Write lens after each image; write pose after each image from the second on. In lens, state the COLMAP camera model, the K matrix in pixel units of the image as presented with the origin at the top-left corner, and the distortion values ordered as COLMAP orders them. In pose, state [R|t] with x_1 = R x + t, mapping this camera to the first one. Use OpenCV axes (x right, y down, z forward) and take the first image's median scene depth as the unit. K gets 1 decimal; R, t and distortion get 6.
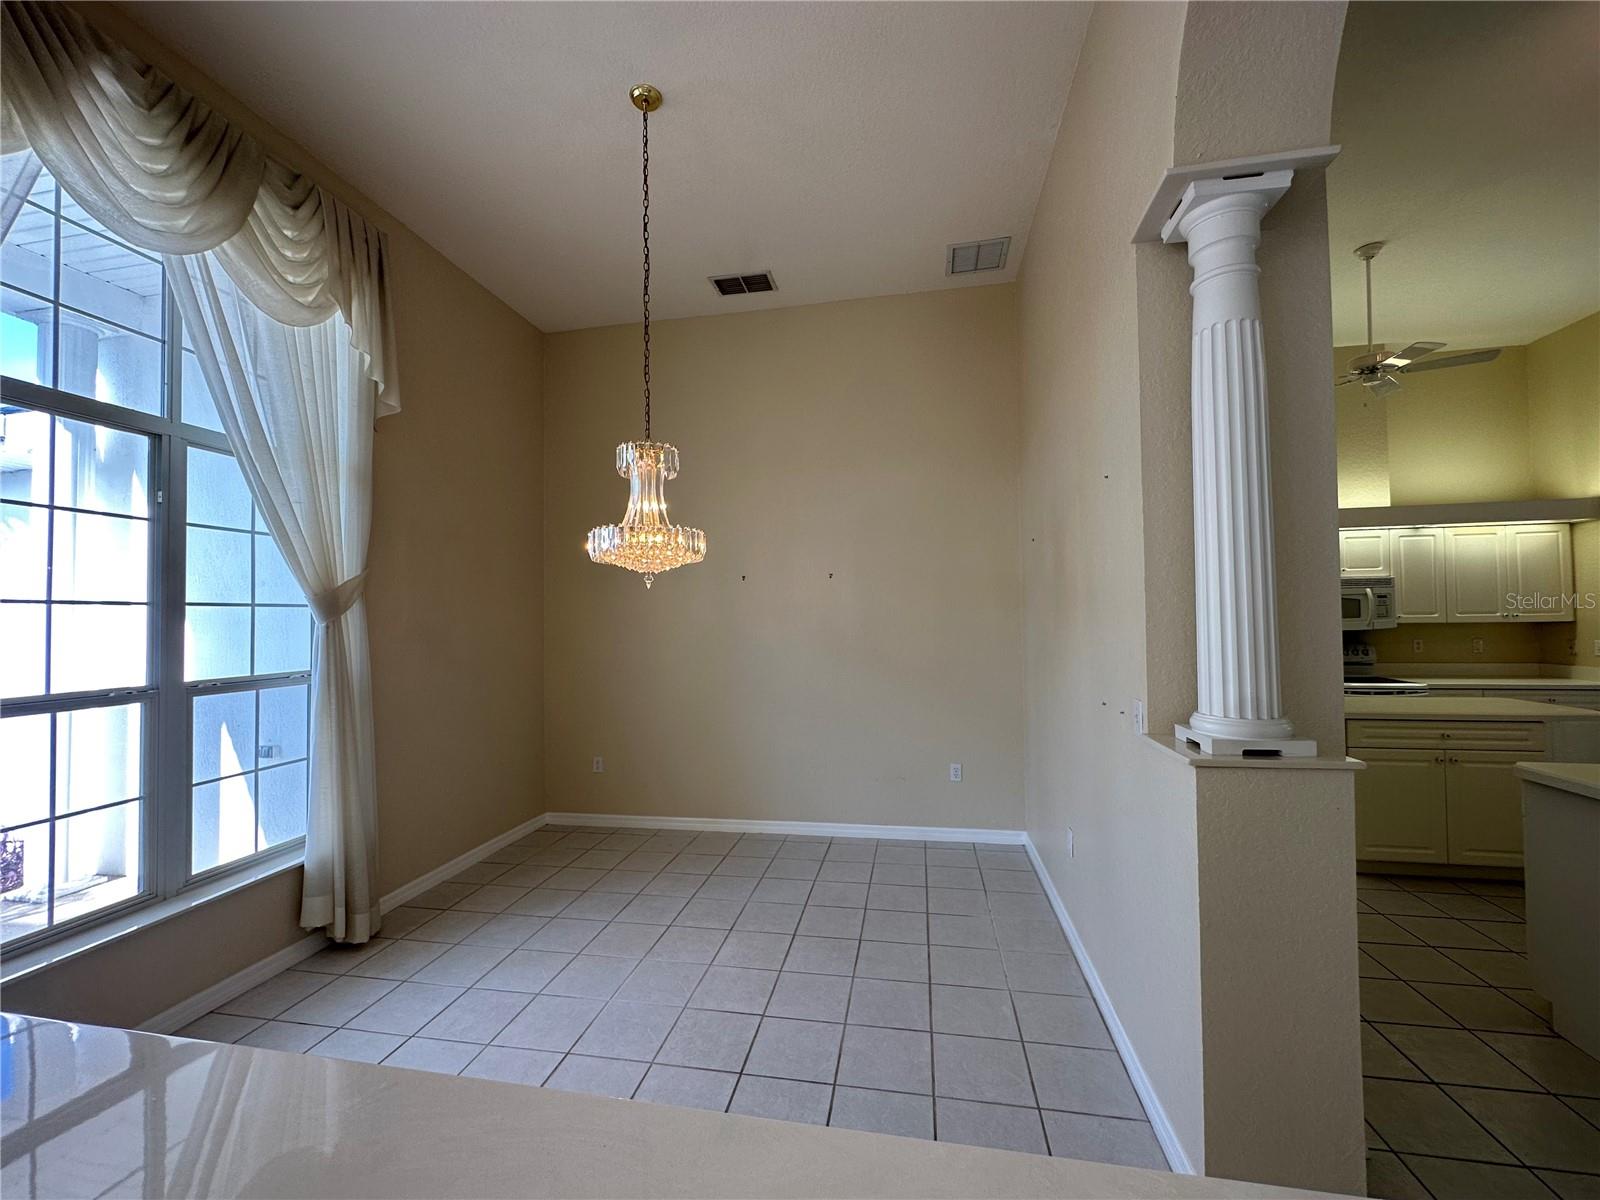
lens RADIAL K [[638.6, 0, 797.3], [0, 638.6, 599.8], [0, 0, 1]] dist [-0.002563, 0.000699]
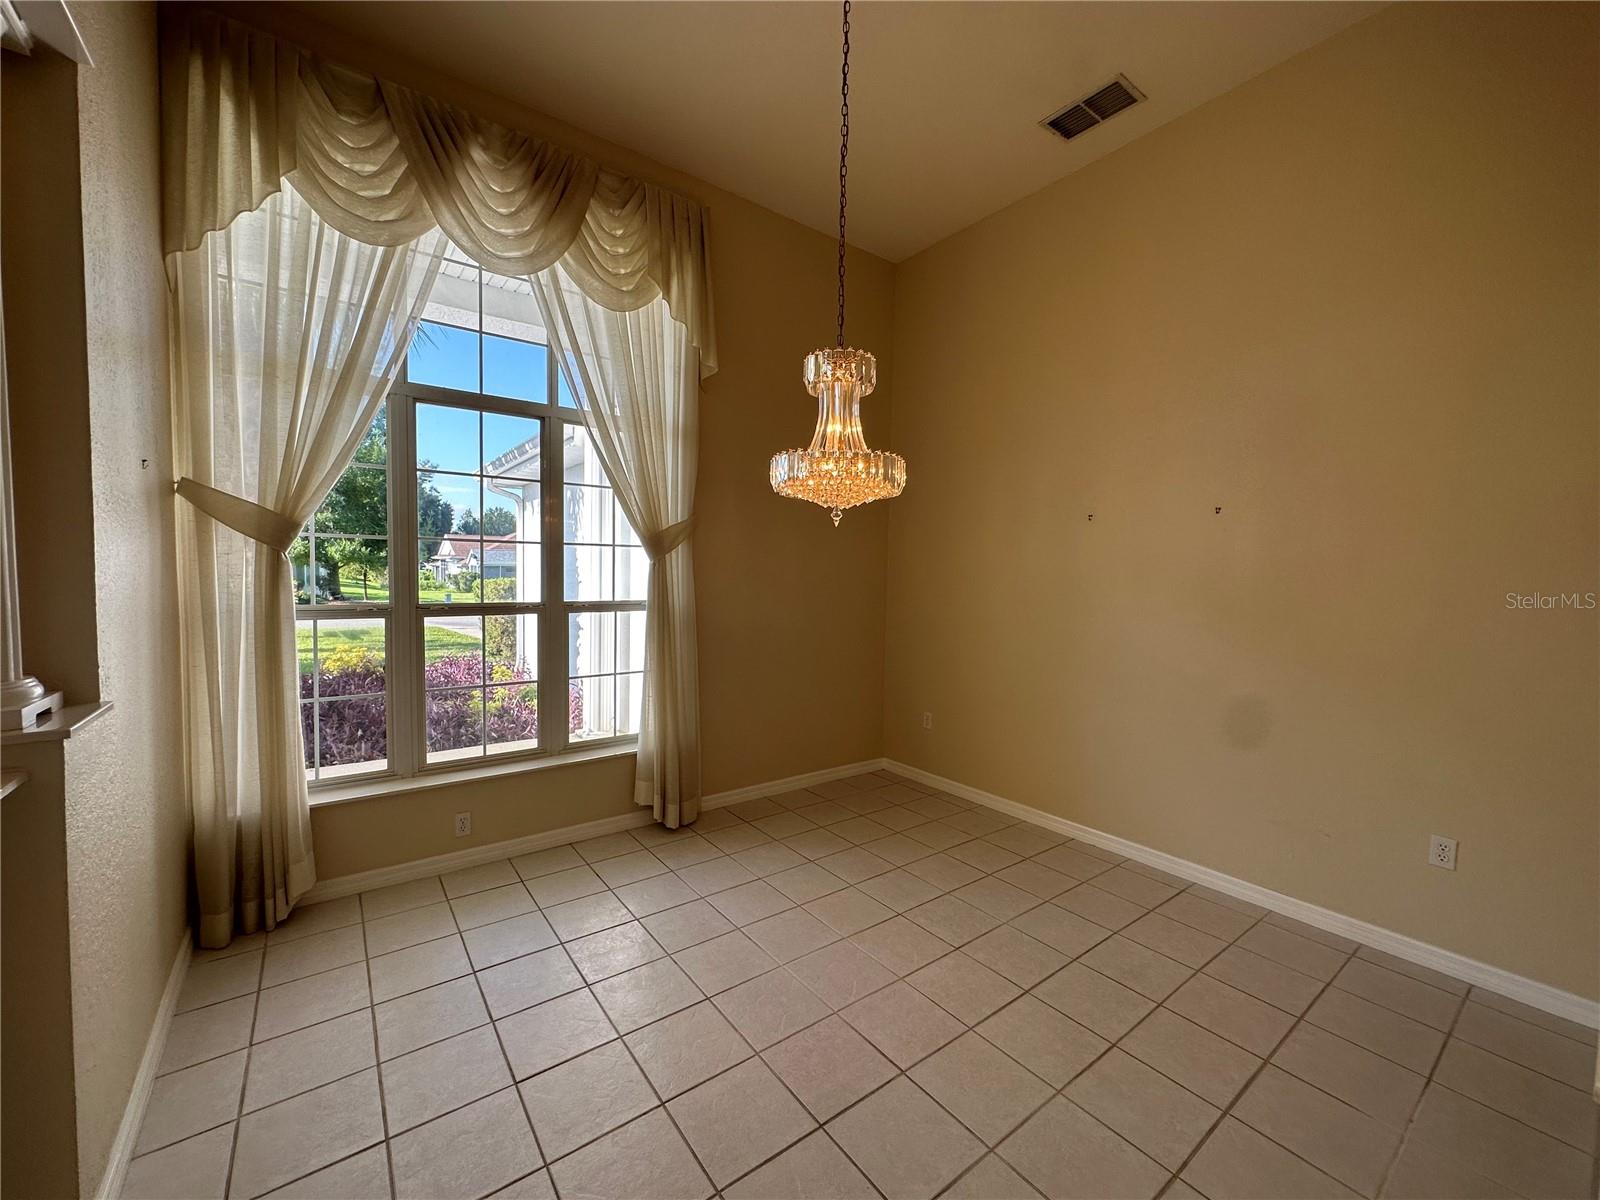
lens RADIAL K [[638.6, 0, 797.3], [0, 638.6, 599.8], [0, 0, 1]] dist [-0.002563, 0.000699]
pose [[0.737079, 0.059691, -0.673166, 0.293878], [-0.009276, 0.996891, 0.078240, 0.013358], [0.675743, -0.051425, 0.735341, 0.316555]]
